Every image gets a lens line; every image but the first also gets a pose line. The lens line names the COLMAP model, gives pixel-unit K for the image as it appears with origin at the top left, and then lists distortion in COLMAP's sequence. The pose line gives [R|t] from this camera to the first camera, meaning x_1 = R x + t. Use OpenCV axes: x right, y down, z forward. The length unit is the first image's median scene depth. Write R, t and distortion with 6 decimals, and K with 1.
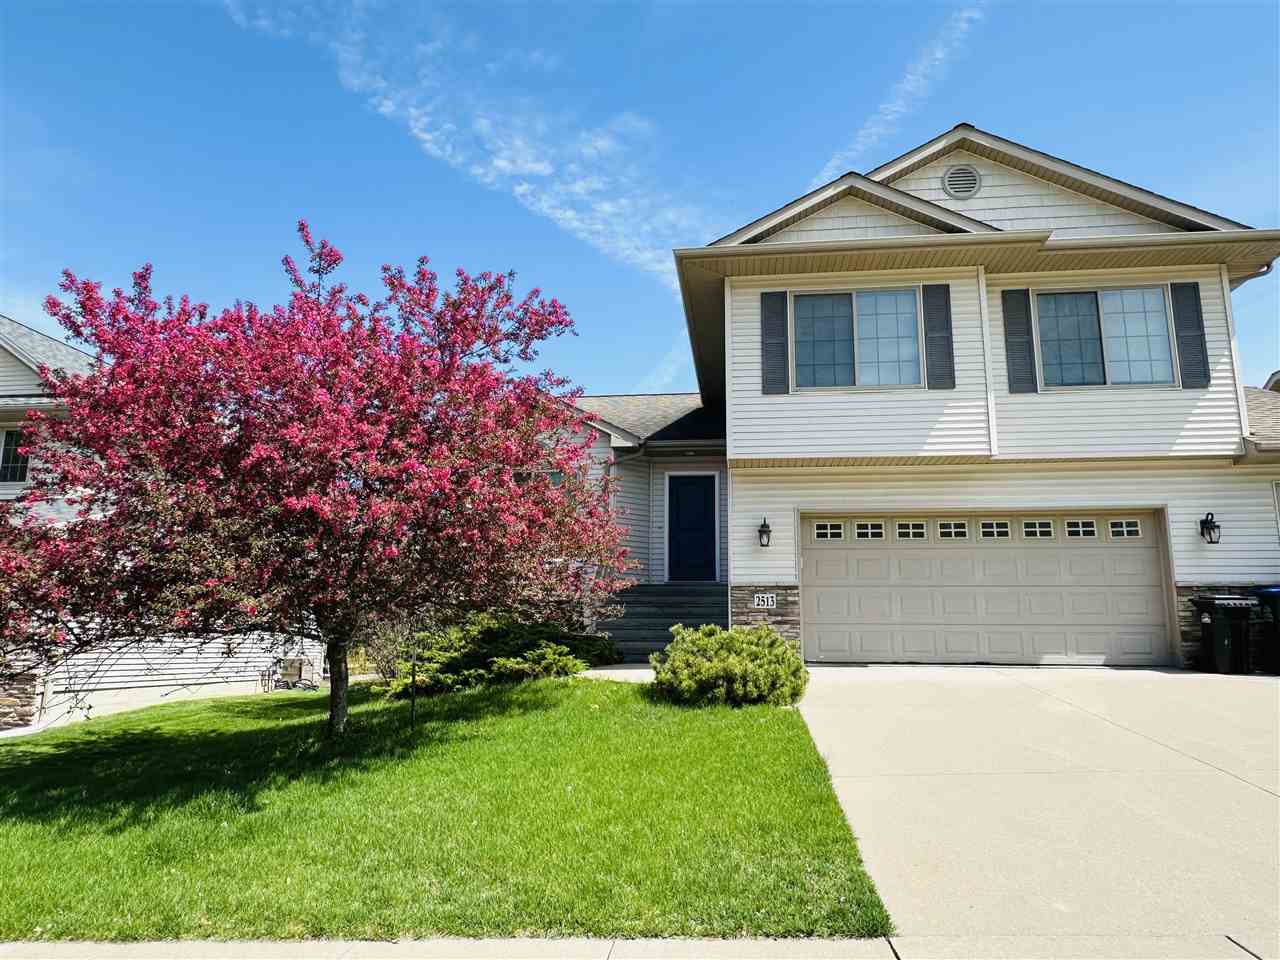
lens RADIAL K [[859.7, 0, 641.6], [0, 859.7, 480.7], [0, 0, 1]] dist [-0.000390, -0.000009]
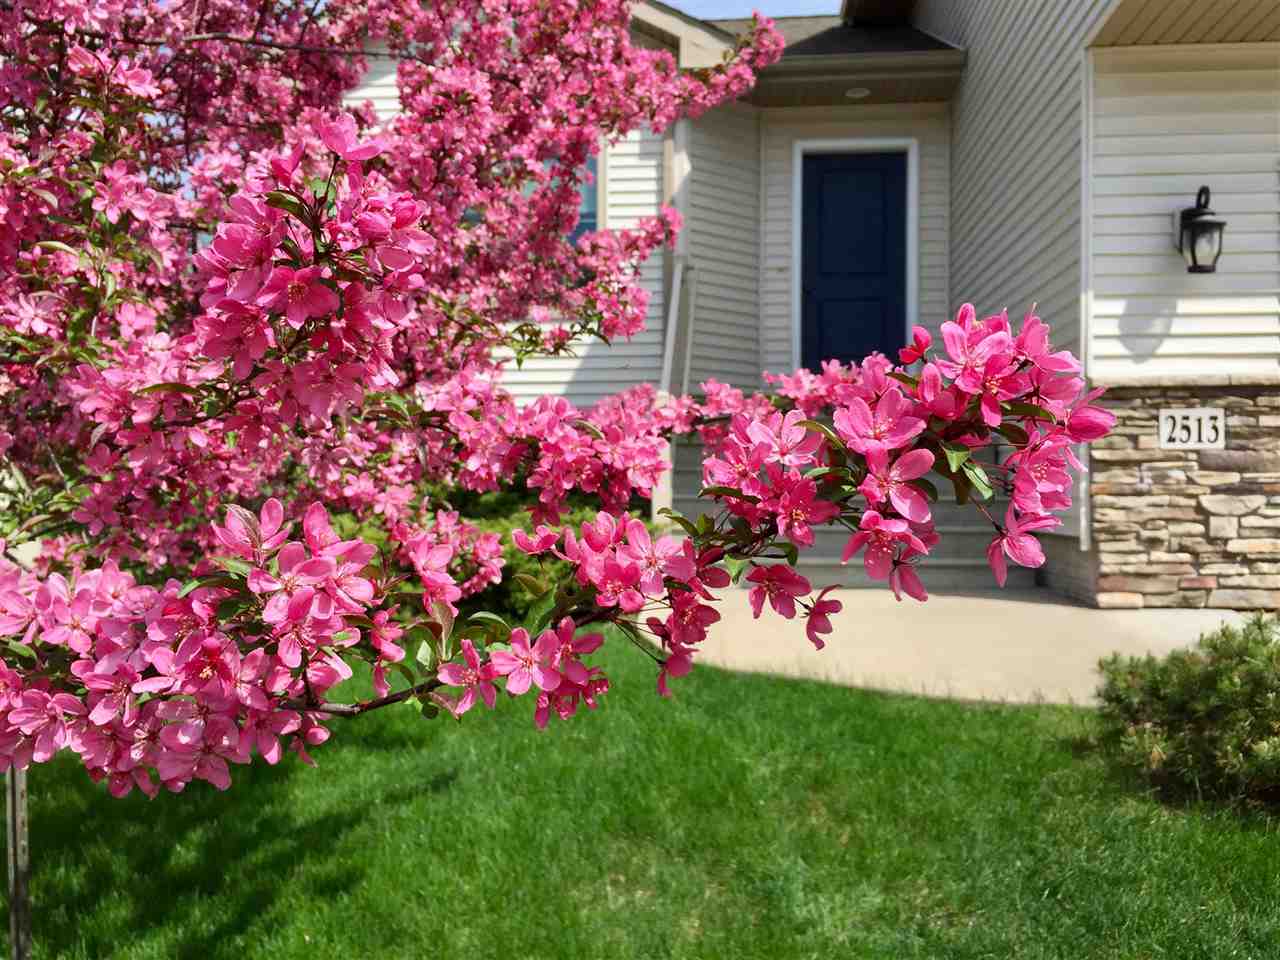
lens RADIAL K [[1075.5, 0, 643.7], [0, 1075.5, 479.9], [0, 0, 1]] dist [0.006721, 0.001569]
pose [[0.999808, -0.007320, 0.018150, -0.087366], [0.003723, 0.981621, 0.190806, 0.075572], [-0.019213, -0.190702, 0.981460, 0.567018]]
